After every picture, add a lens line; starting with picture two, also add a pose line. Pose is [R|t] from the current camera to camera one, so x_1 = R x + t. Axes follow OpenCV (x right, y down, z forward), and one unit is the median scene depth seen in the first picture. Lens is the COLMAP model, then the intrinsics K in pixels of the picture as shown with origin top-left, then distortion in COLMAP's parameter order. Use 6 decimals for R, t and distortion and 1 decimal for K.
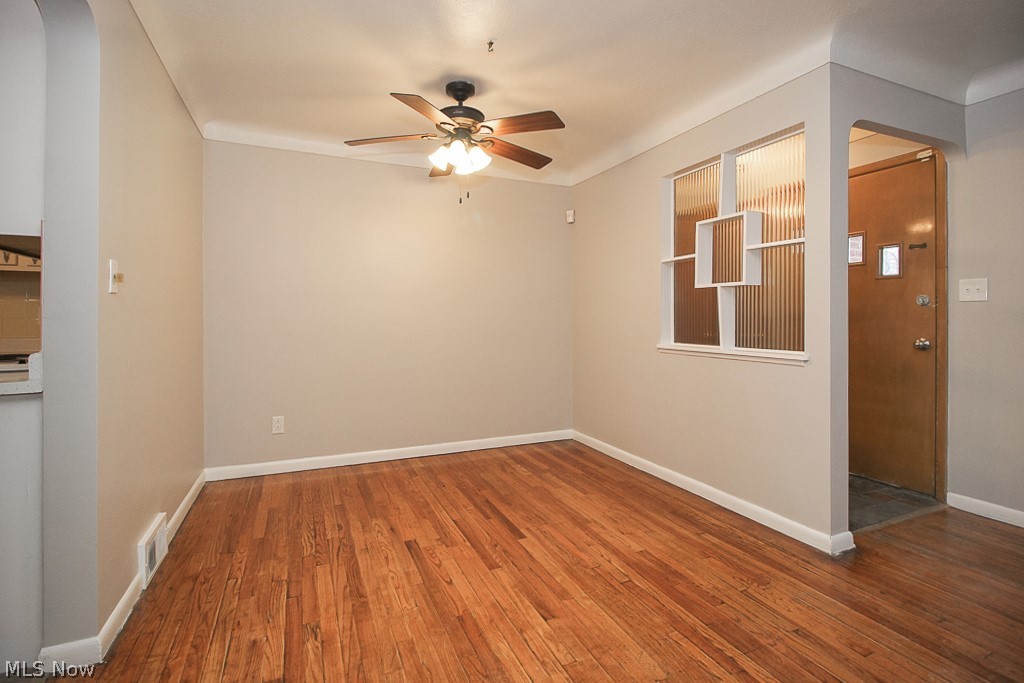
lens RADIAL K [[489.1, 0, 499.1], [0, 489.1, 316.5], [0, 0, 1]] dist [0.011588, -0.007071]
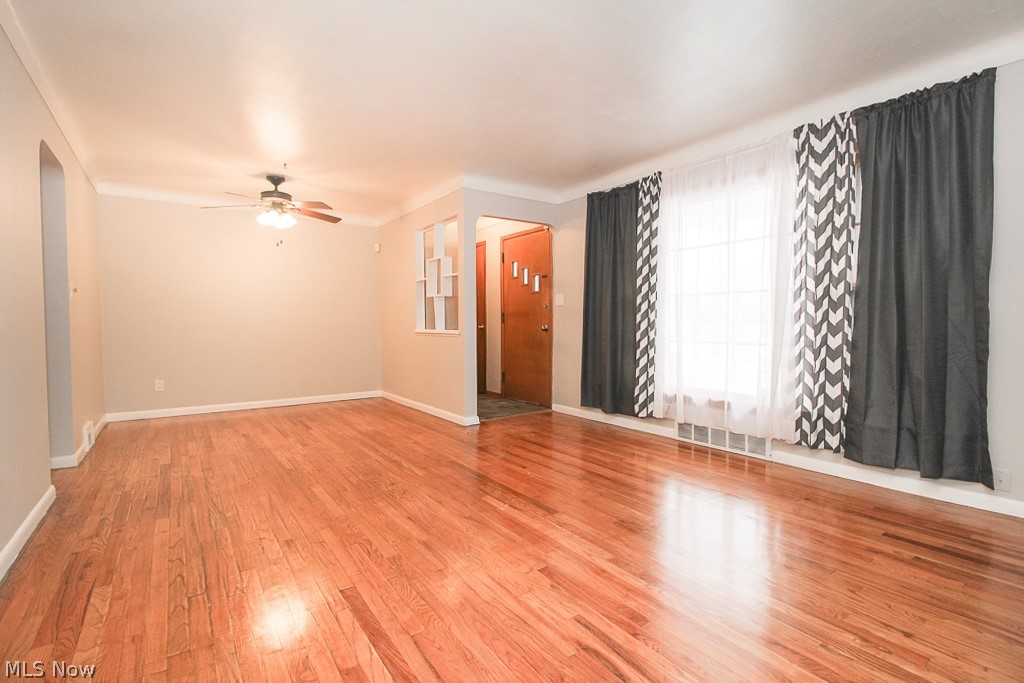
lens RADIAL K [[489.1, 0, 511.5], [0, 489.1, 340.7], [0, 0, 1]] dist [0.011588, -0.007071]
pose [[0.976015, -0.011041, 0.217424, 0.353799], [0.002935, 0.999290, 0.037574, 0.037920], [-0.217684, -0.036034, 0.975354, -0.891291]]
